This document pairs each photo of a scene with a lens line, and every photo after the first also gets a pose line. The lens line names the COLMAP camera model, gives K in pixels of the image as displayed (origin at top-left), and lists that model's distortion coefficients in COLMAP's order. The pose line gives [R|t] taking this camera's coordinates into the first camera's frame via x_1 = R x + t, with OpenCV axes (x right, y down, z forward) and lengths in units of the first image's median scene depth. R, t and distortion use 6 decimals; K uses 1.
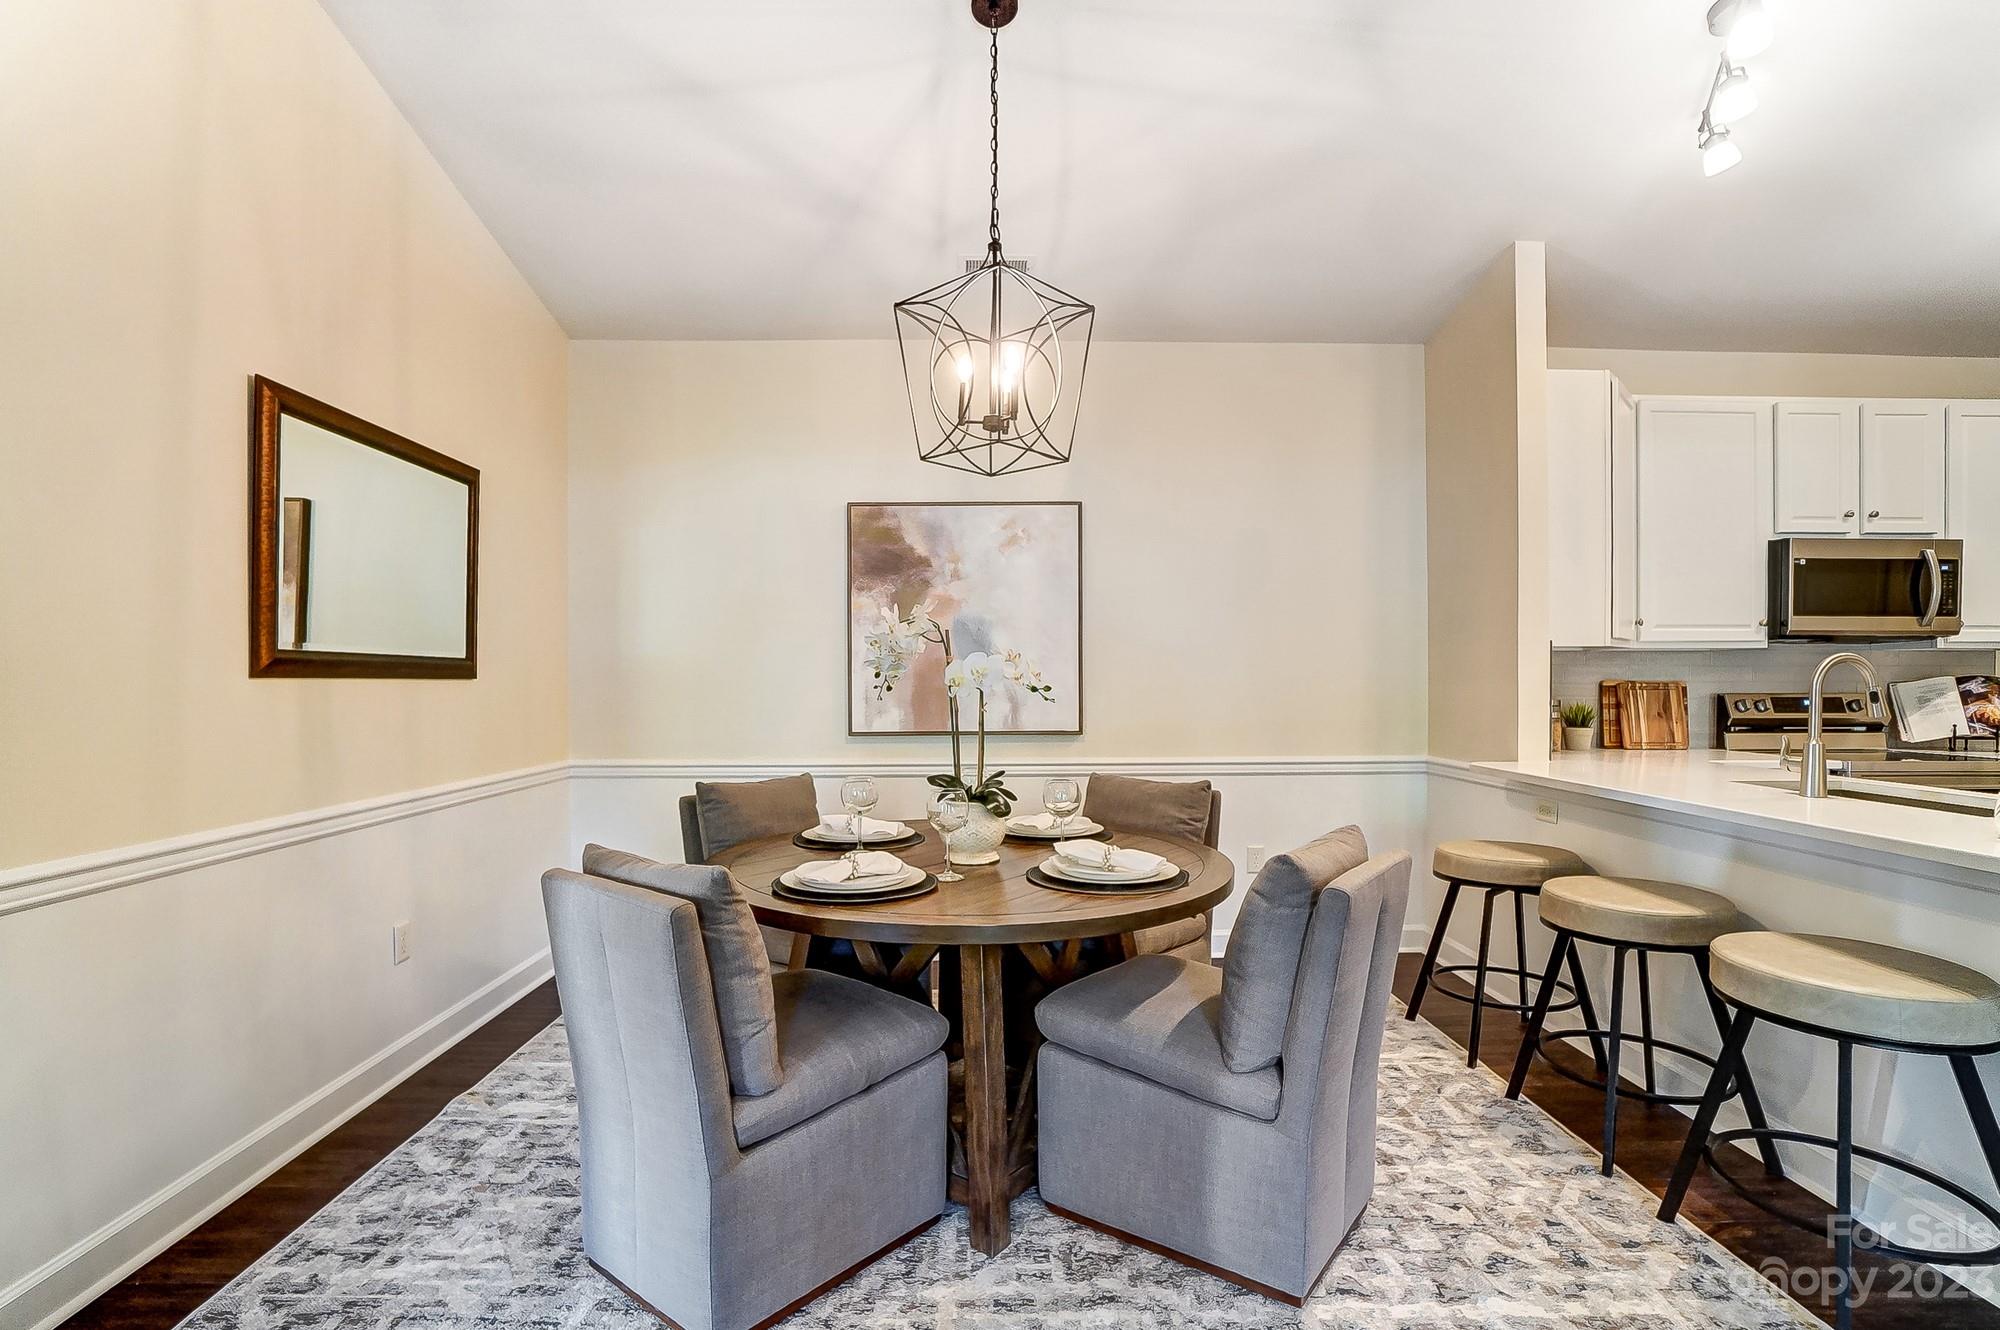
lens RADIAL K [[933.4, 0, 971.6], [0, 933.4, 697.1], [0, 0, 1]] dist [-0.061908, 0.019314]
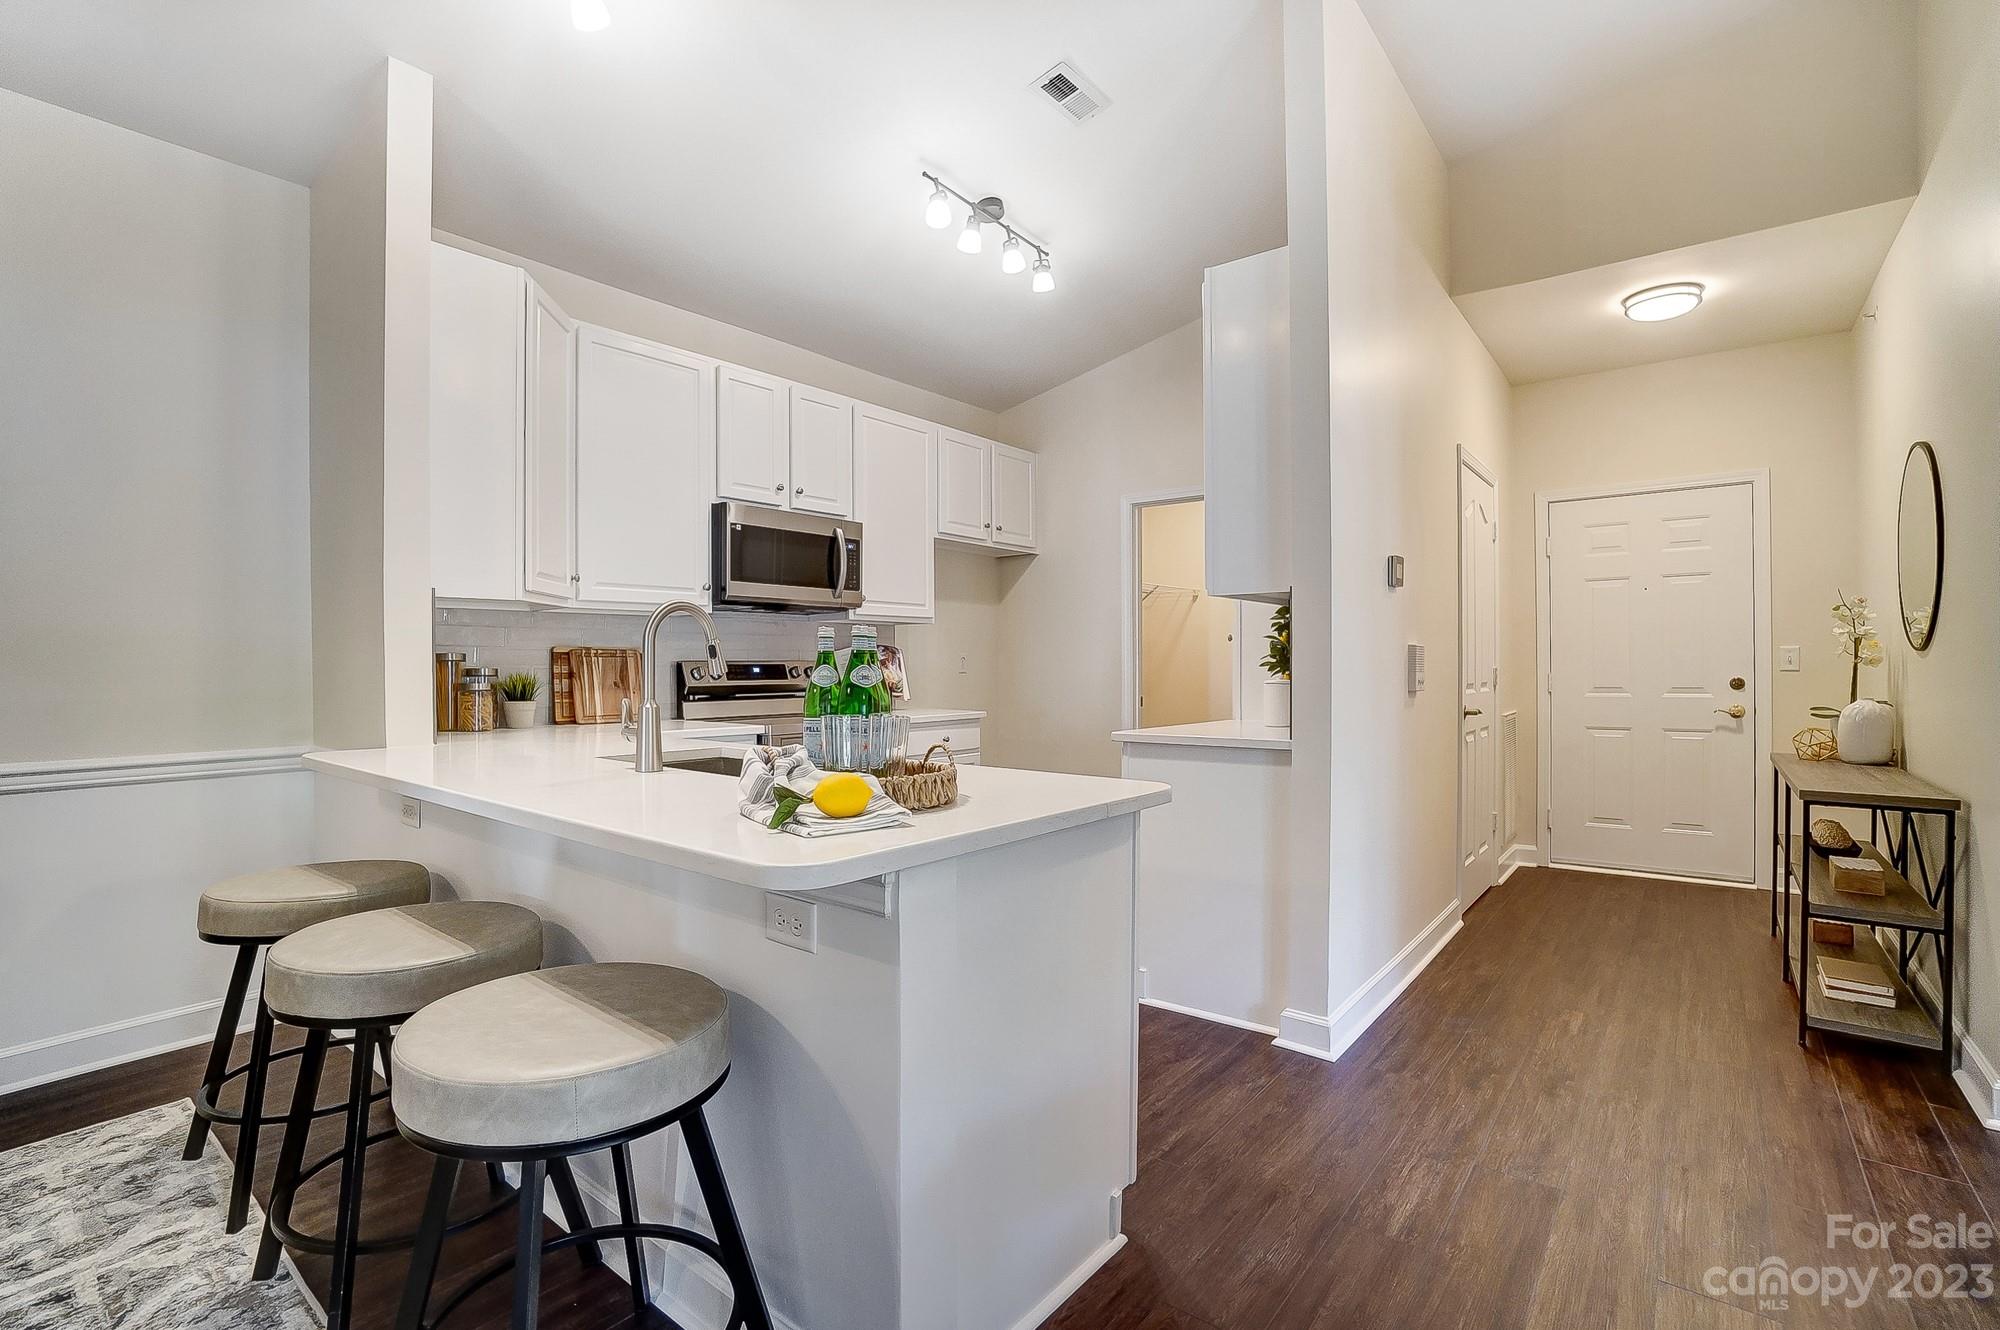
lens RADIAL K [[922.3, 0, 992.9], [0, 922.3, 662.4], [0, 0, 1]] dist [-0.060341, 0.020294]
pose [[0.629768, -0.000928, 0.776783, 0.300897], [0.017620, 0.999759, -0.013090, 0.016810], [-0.776584, 0.021930, 0.629632, 0.135639]]
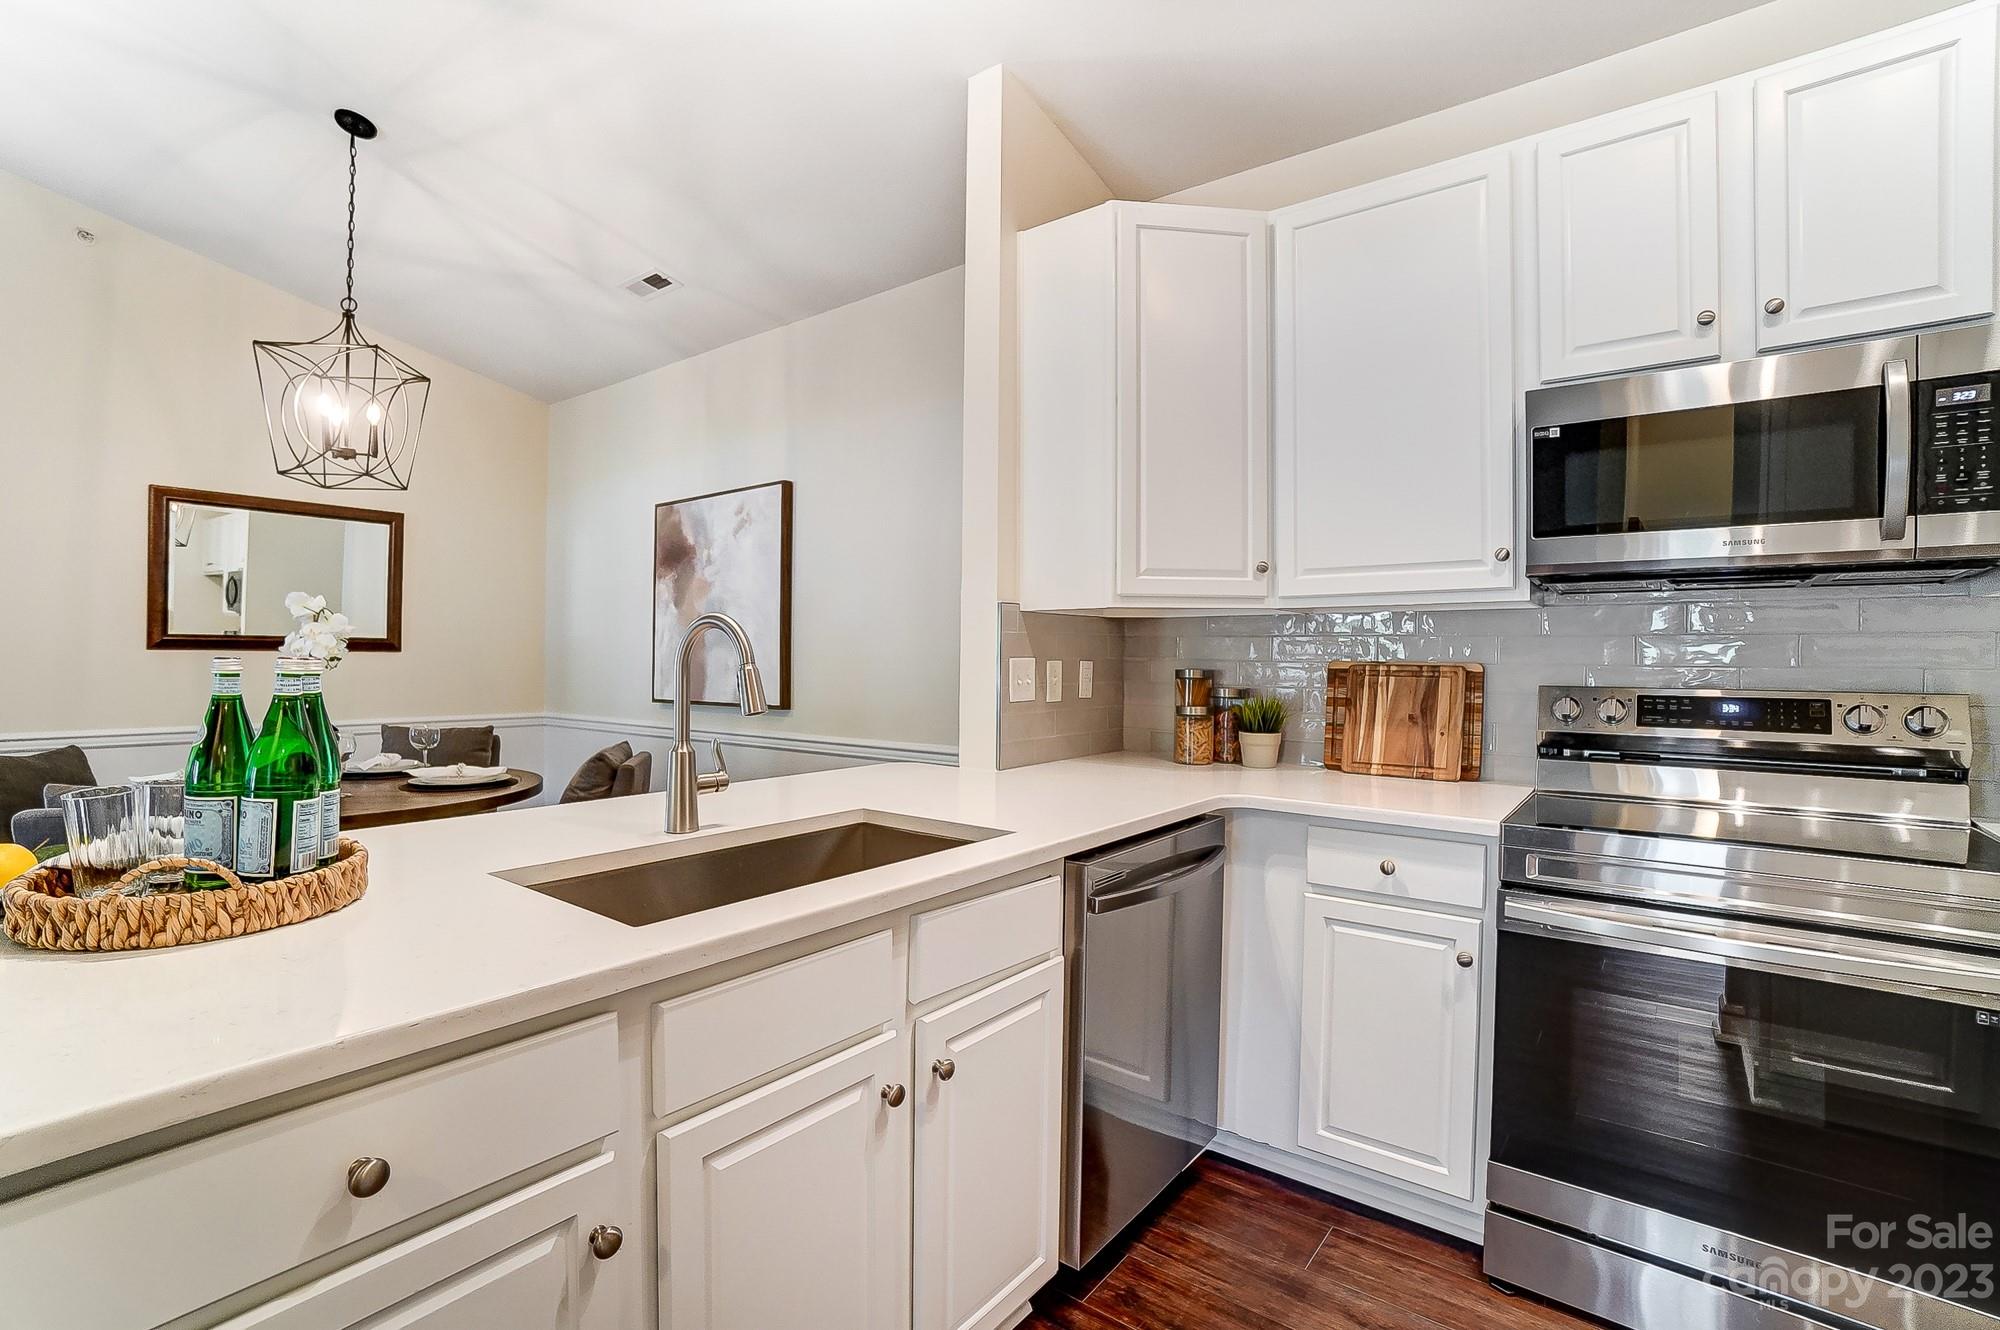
lens RADIAL K [[922.3, 0, 992.9], [0, 922.3, 662.4], [0, 0, 1]] dist [-0.060341, 0.020294]
pose [[0.782681, 0.009325, -0.622353, 0.963893], [-0.017345, 0.999826, -0.006833, -0.009119], [0.622181, 0.016142, 0.782707, 0.381912]]
